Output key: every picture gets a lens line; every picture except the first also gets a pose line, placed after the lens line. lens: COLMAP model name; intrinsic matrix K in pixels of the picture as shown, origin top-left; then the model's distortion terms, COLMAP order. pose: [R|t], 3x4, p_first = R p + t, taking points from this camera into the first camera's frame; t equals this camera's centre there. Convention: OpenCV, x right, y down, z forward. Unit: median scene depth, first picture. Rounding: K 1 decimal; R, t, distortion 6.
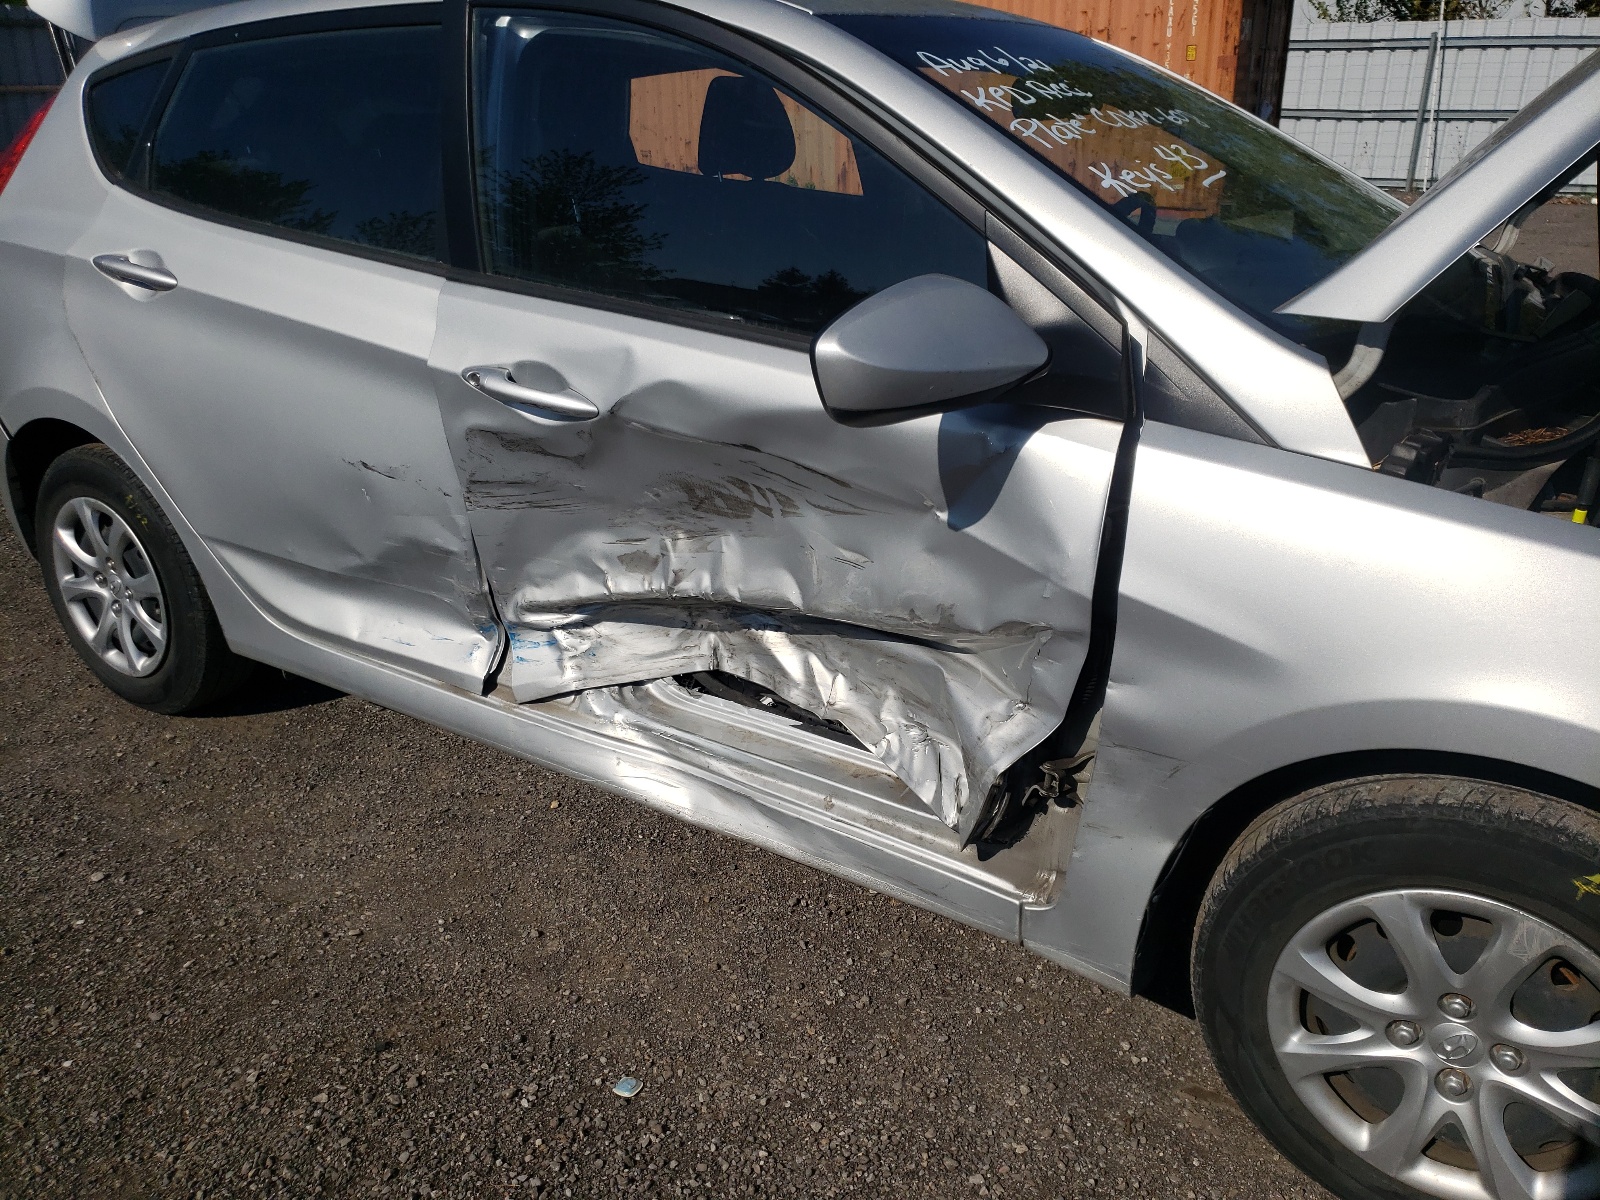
lens RADIAL K [[1230.9, 0, 800.0], [0, 1230.9, 600.0], [0, 0, 1]] dist [0.097017, -0.116676]
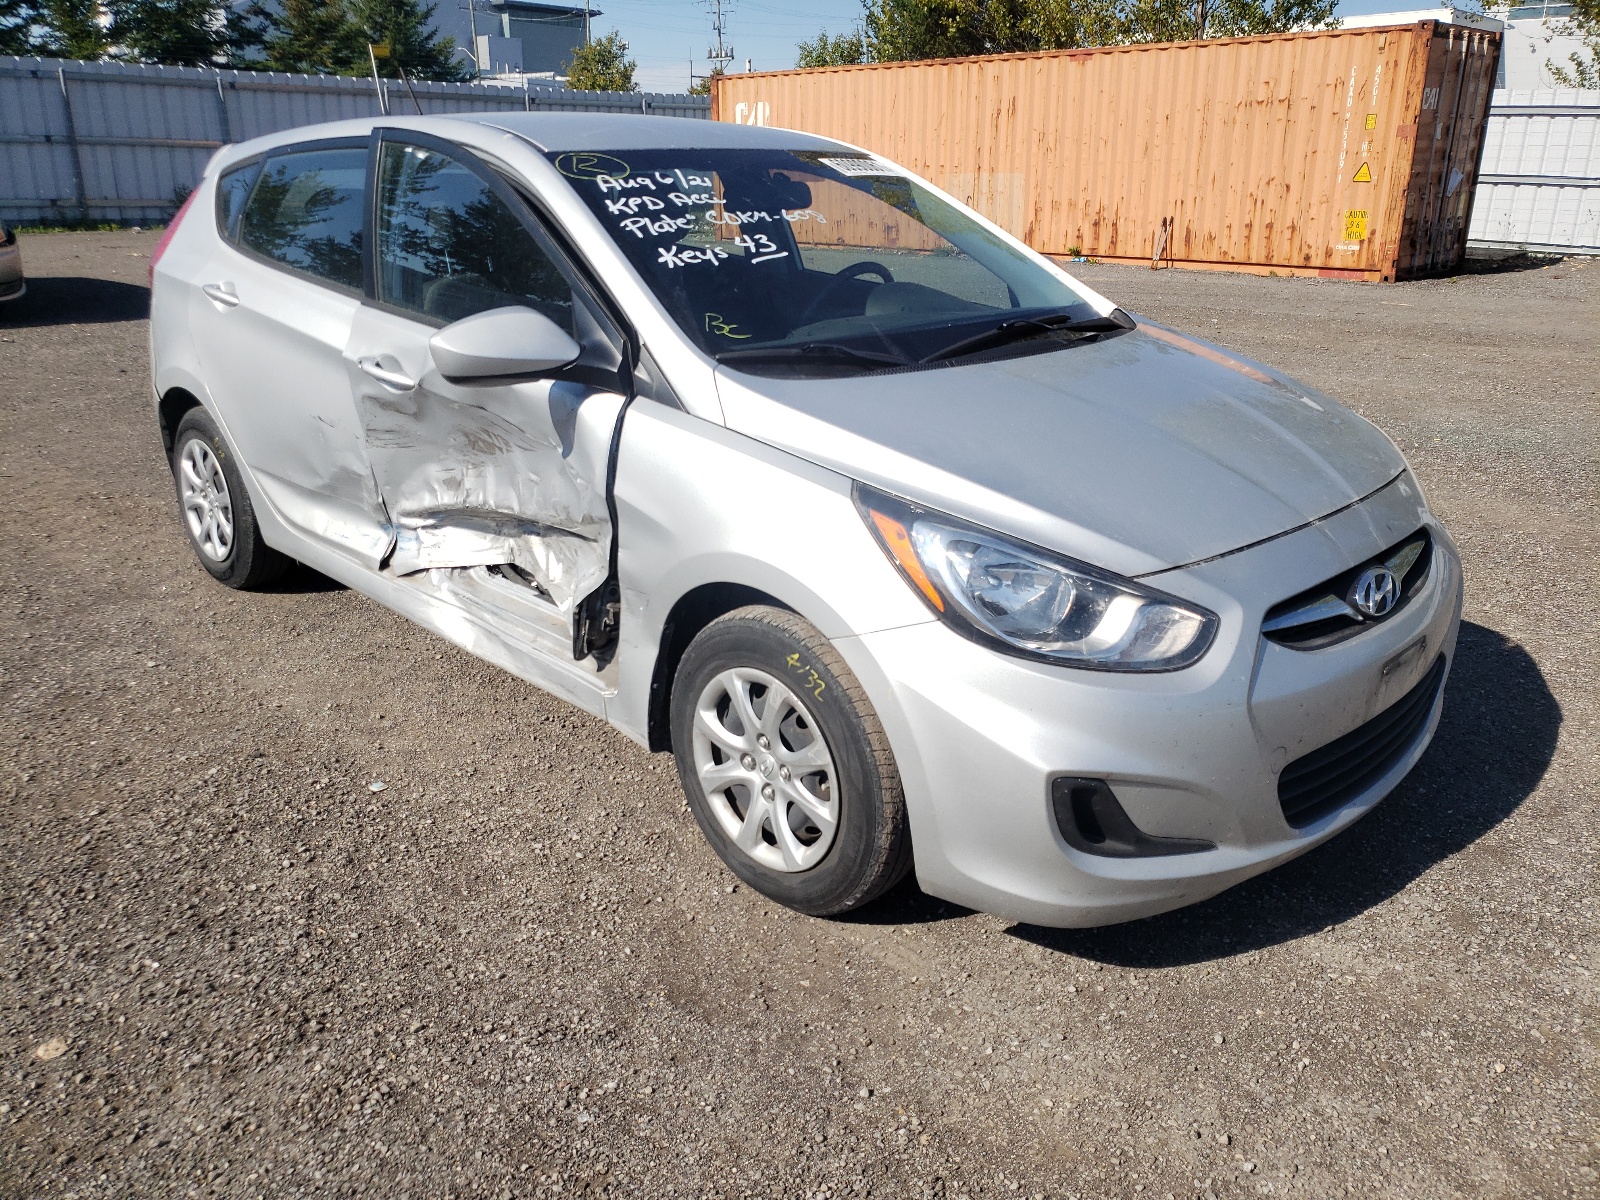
lens RADIAL K [[1244.3, 0, 800.0], [0, 1244.3, 600.0], [0, 0, 1]] dist [0.037602, 0.001054]
pose [[0.976323, 0.080374, -0.200833, 0.609445], [-0.088033, 0.995681, -0.029485, 0.119861], [0.197596, 0.046467, 0.979182, -0.449161]]
